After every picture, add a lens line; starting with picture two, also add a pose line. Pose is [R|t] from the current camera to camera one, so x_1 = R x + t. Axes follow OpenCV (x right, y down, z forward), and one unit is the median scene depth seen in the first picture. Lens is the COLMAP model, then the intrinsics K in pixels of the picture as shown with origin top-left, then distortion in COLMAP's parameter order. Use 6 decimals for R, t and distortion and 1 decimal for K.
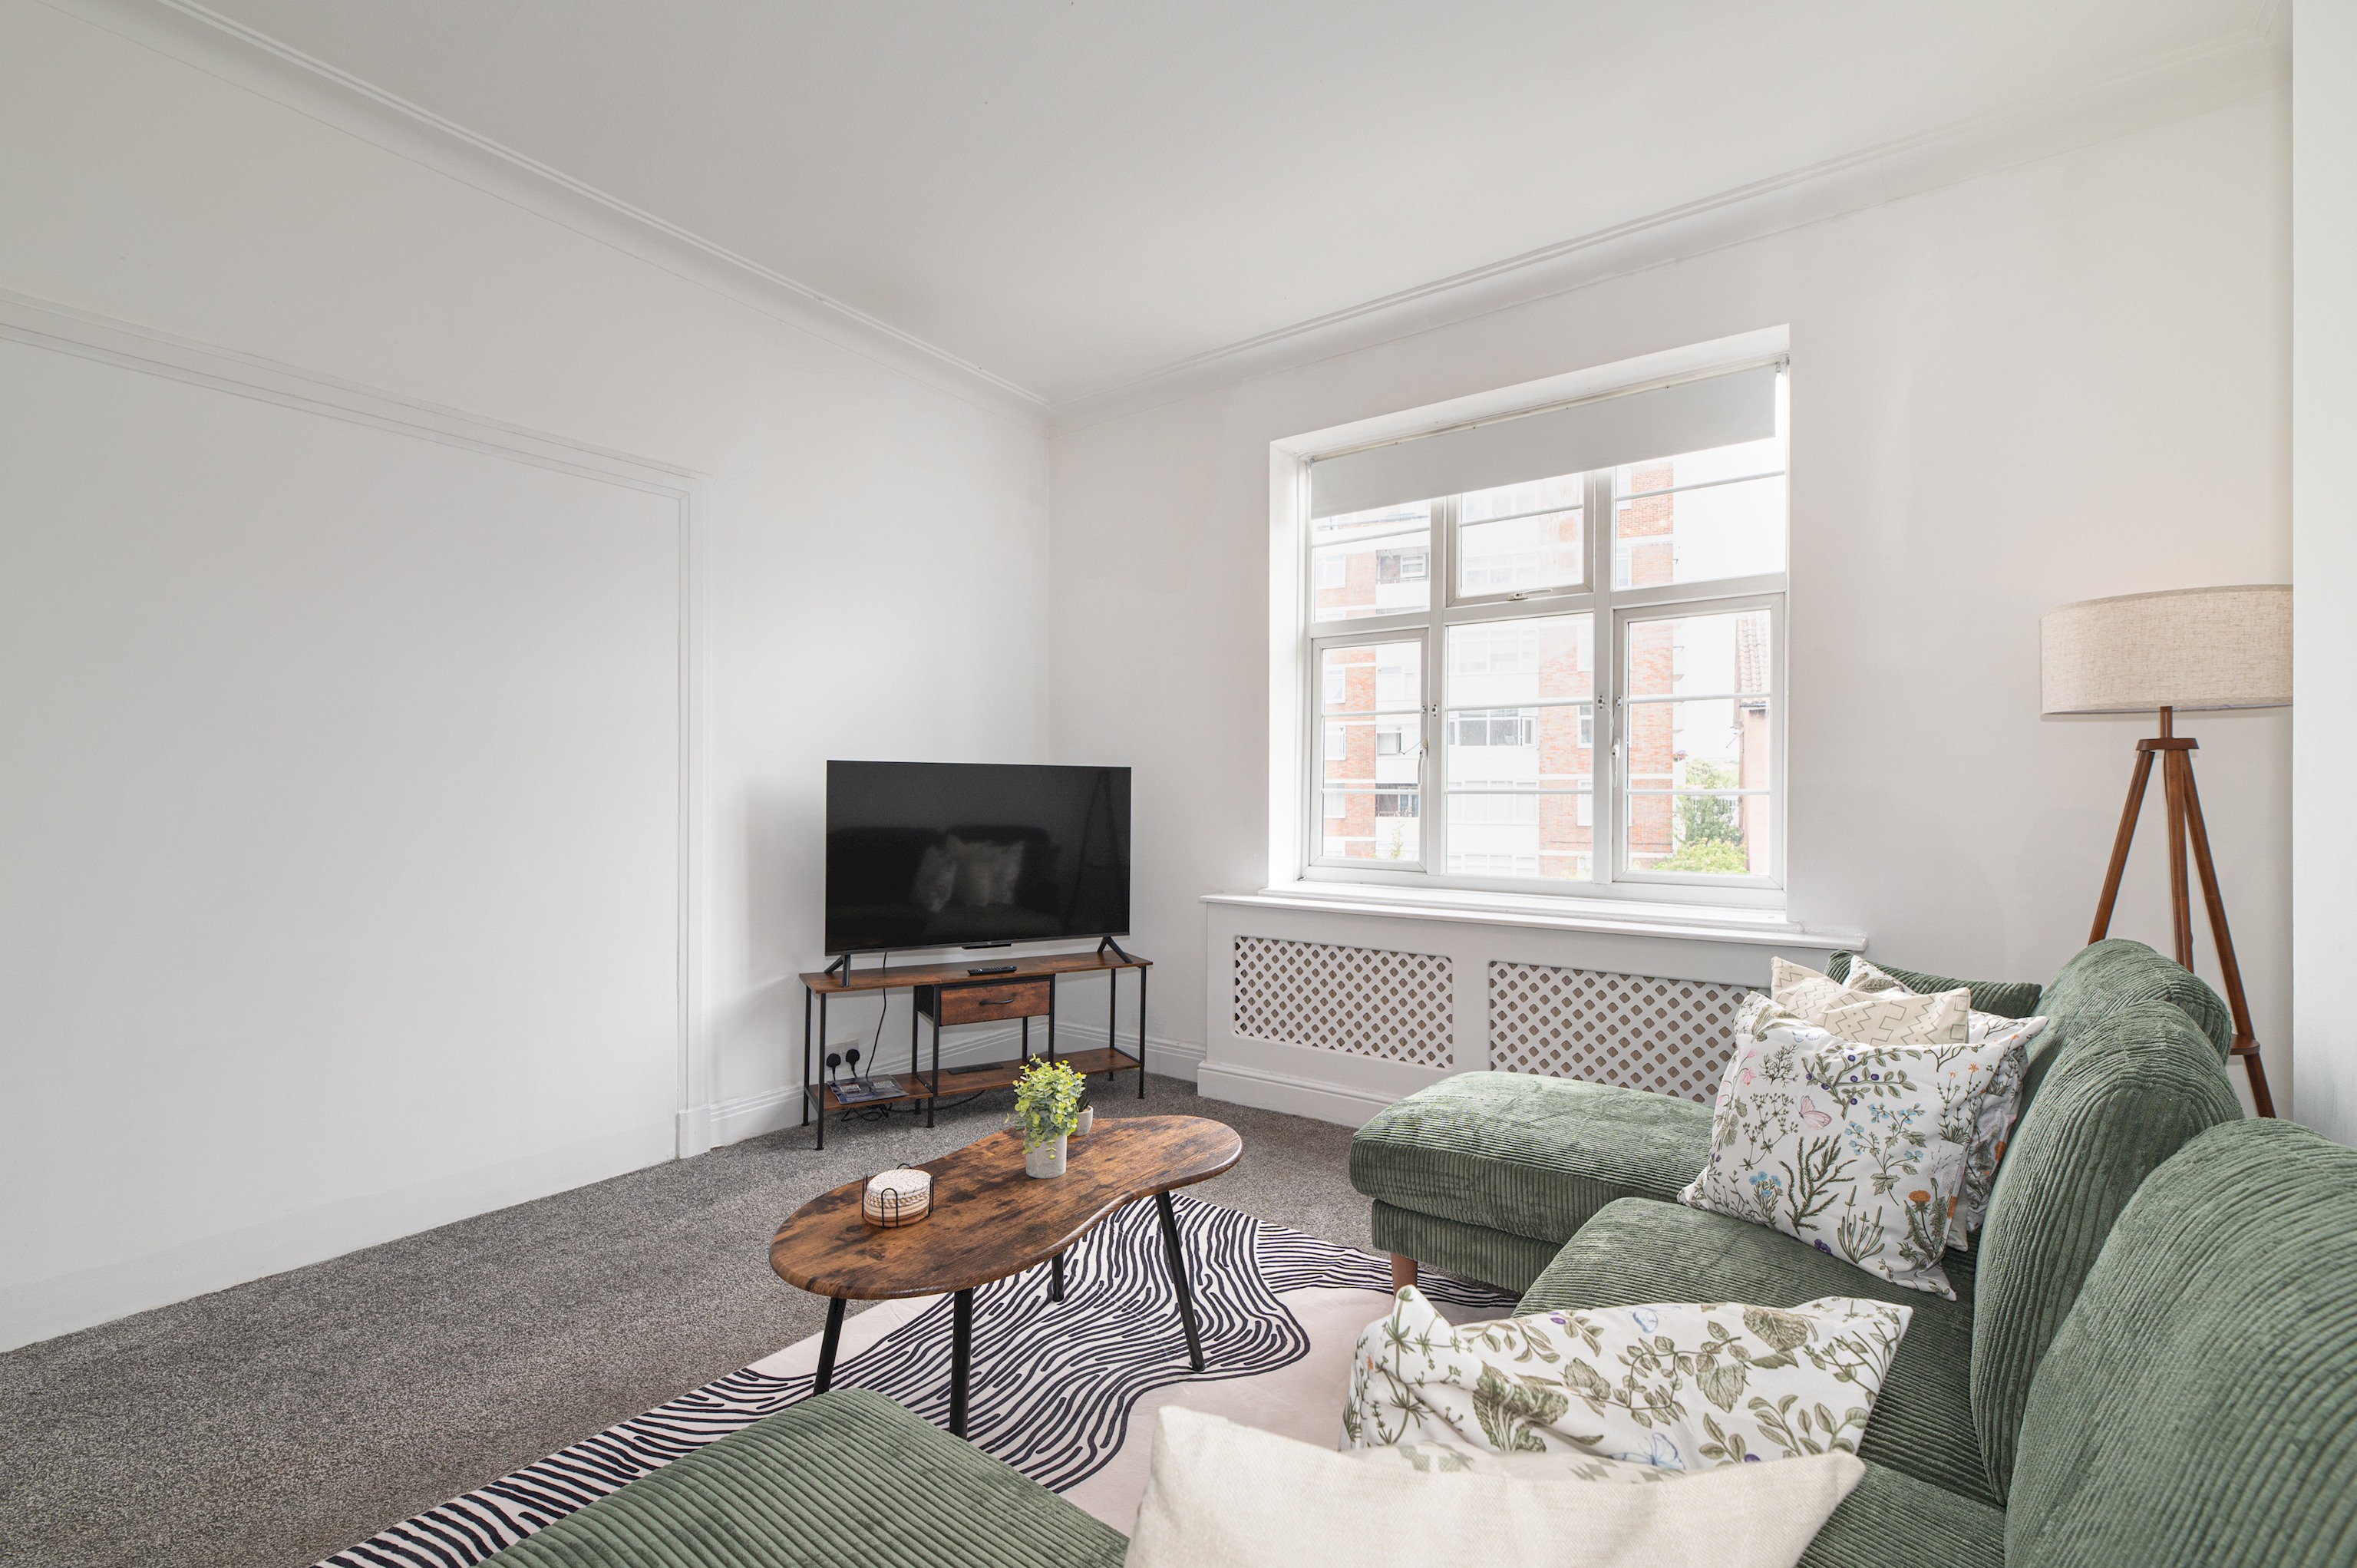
lens RADIAL K [[1027.2, 0, 1161.7], [0, 1027.2, 792.5], [0, 0, 1]] dist [0.002051, -0.001225]
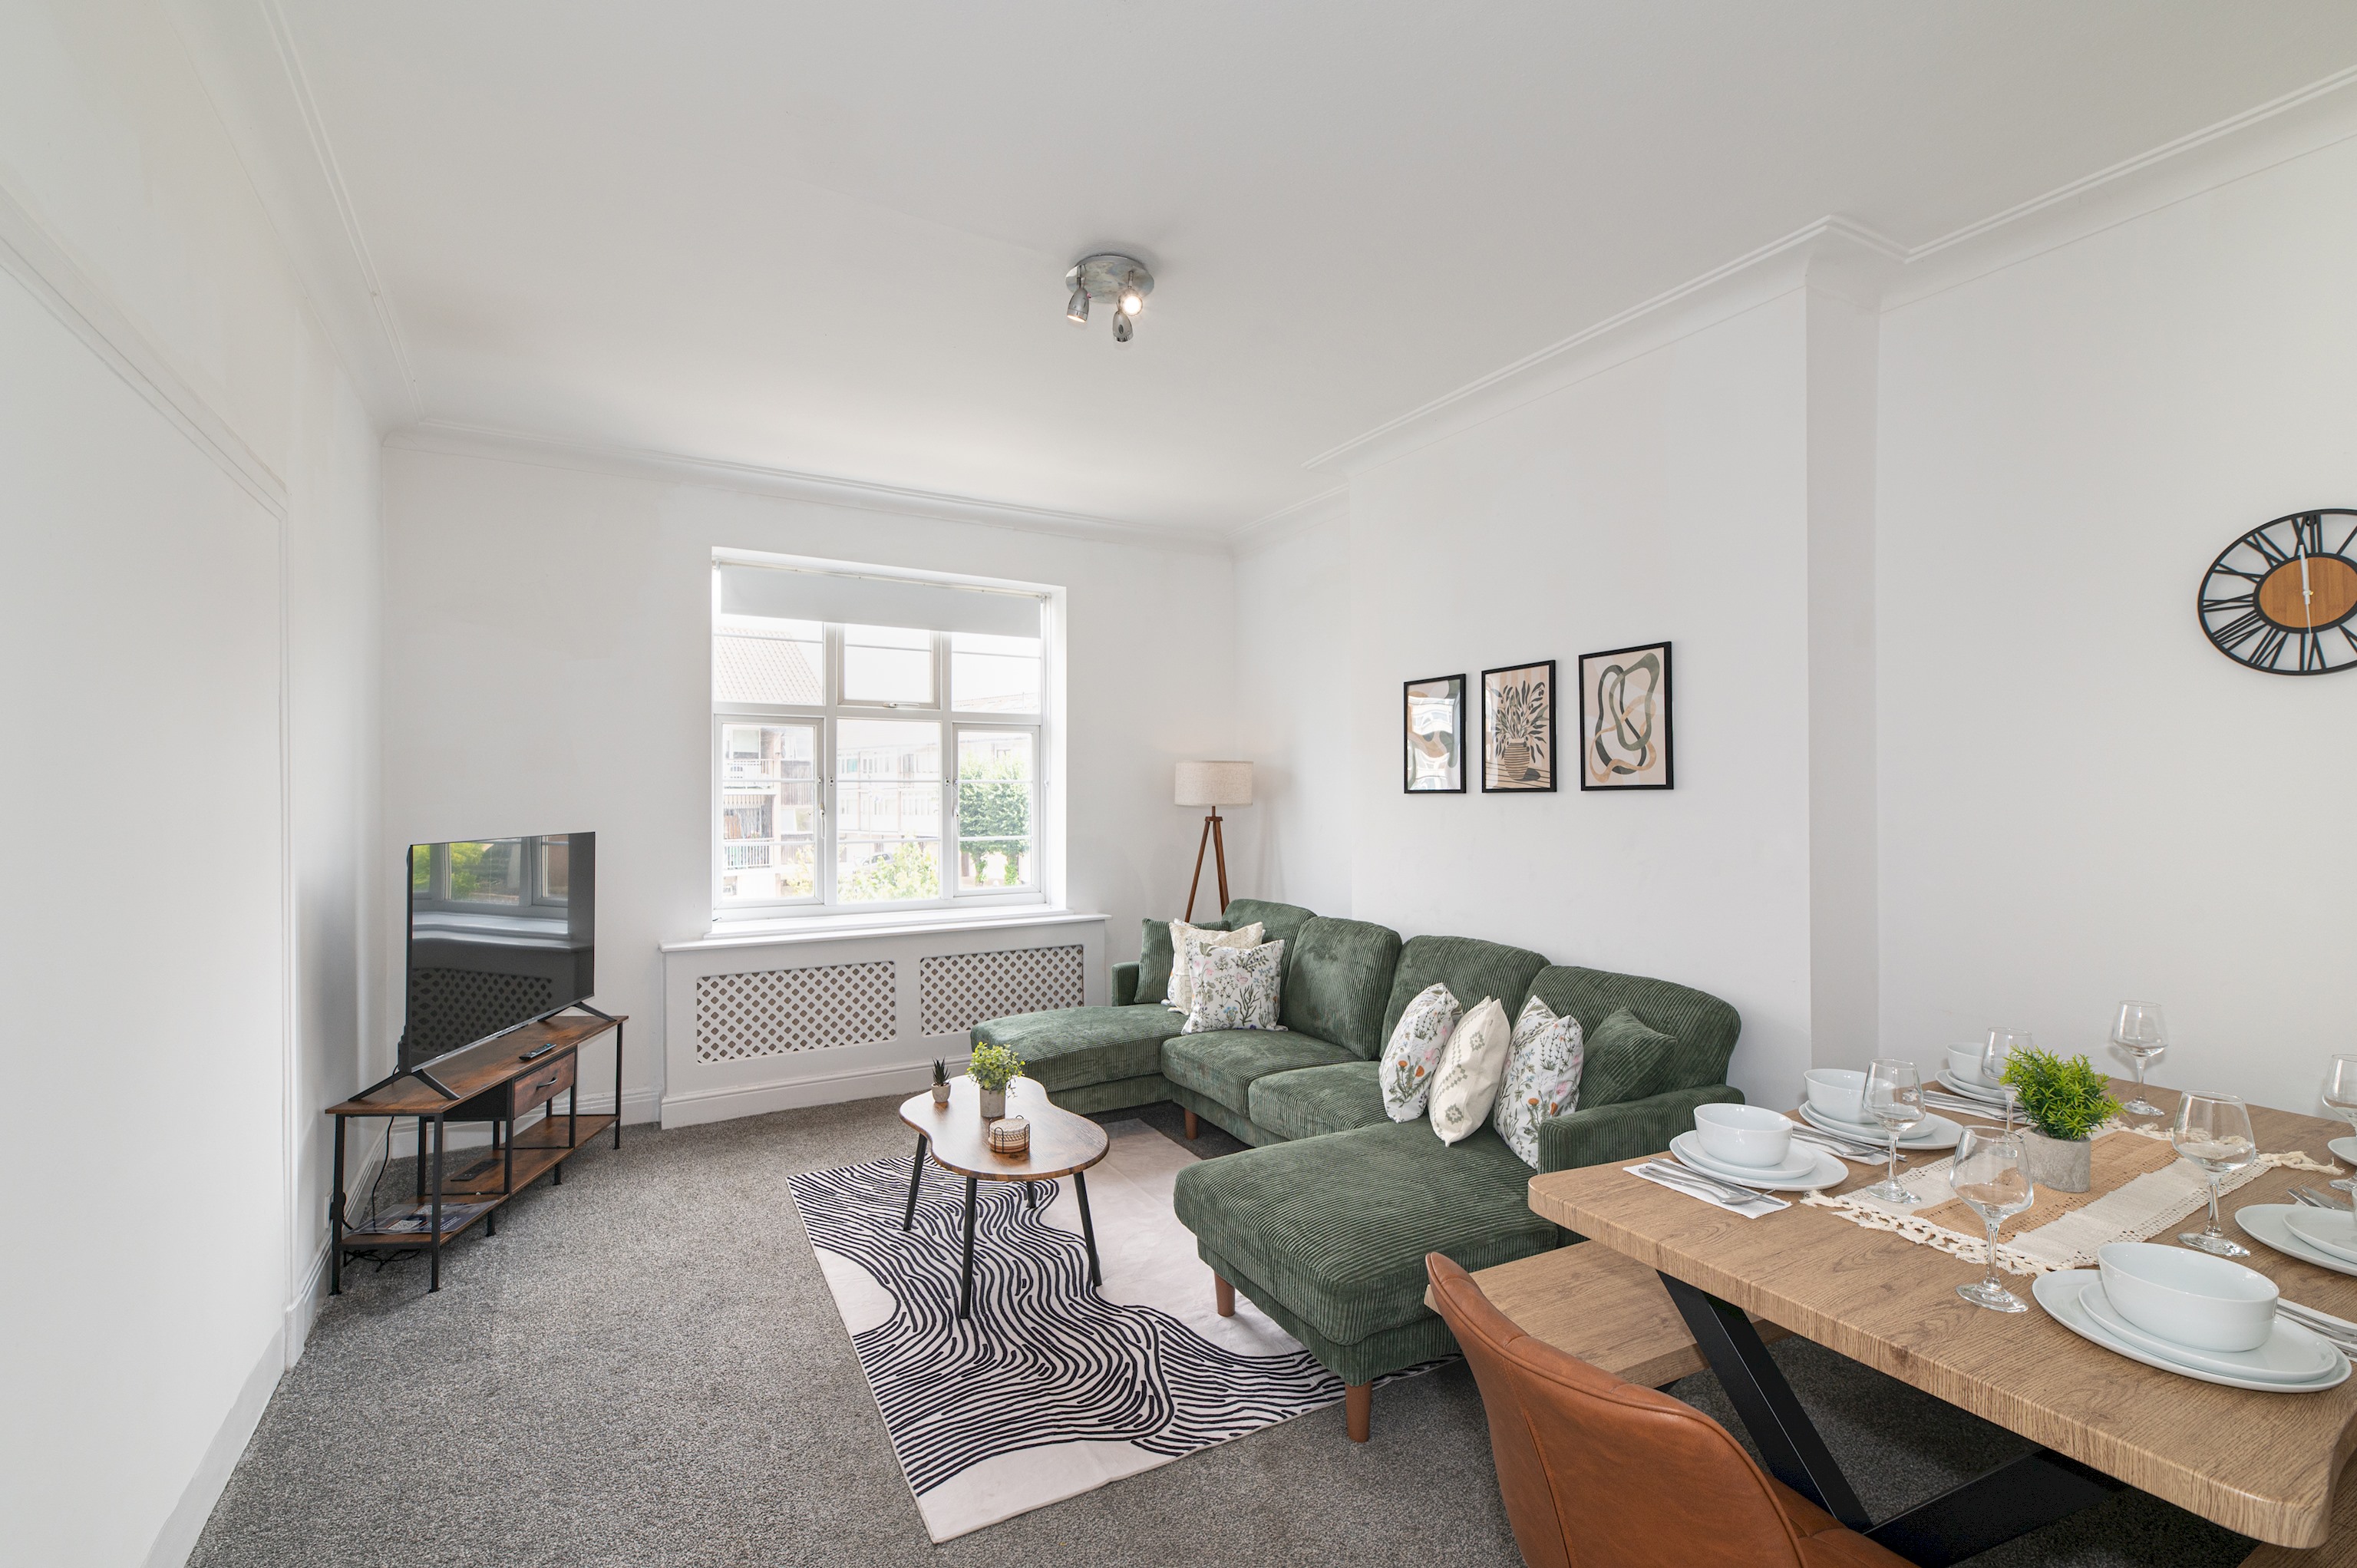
lens RADIAL K [[1027.2, 0, 1189.3], [0, 1027.2, 786.1], [0, 0, 1]] dist [0.002051, -0.001225]
pose [[0.385077, 0.002718, 0.922880, -0.850211], [0.000320, 0.999995, -0.003079, -0.075770], [-0.922884, 0.001481, 0.385075, 0.065437]]
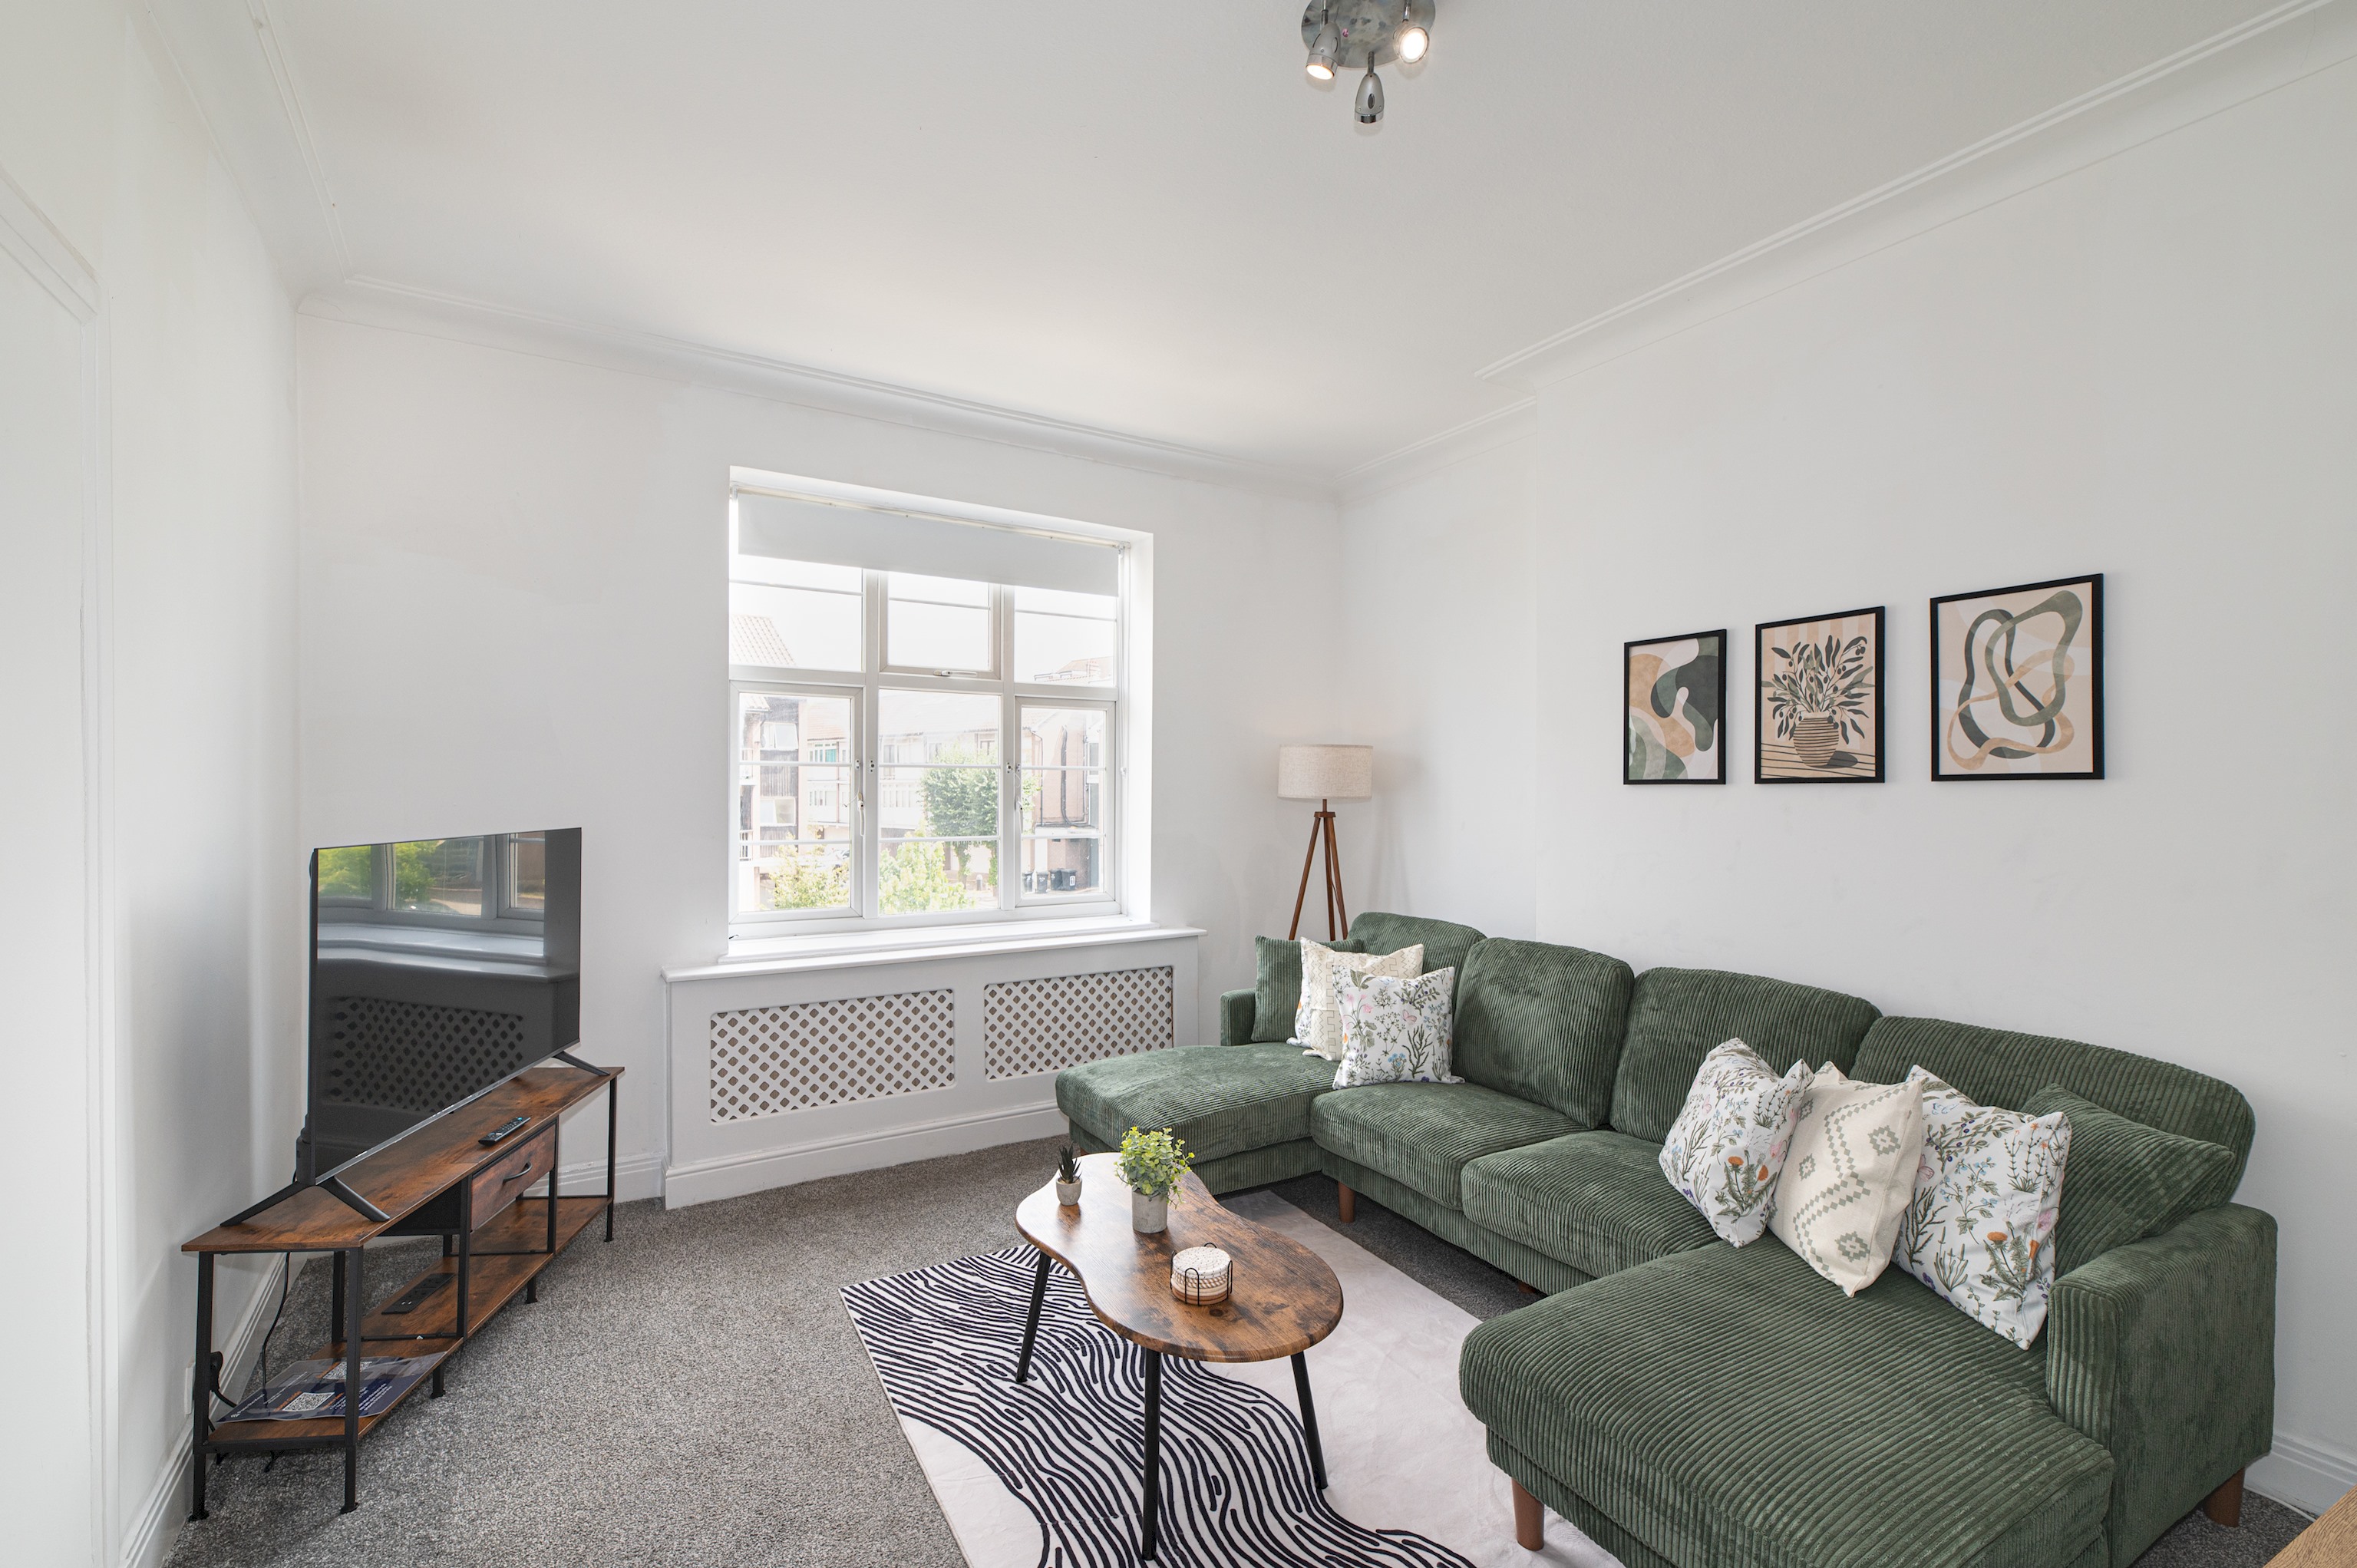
lens RADIAL K [[1027.2, 0, 1188.6], [0, 1027.2, 787.7], [0, 0, 1]] dist [0.002051, -0.001225]
pose [[0.364059, -0.001711, 0.931374, -0.671760], [-0.006387, 0.999970, 0.004334, -0.069386], [-0.931354, -0.007526, 0.364037, 0.322054]]
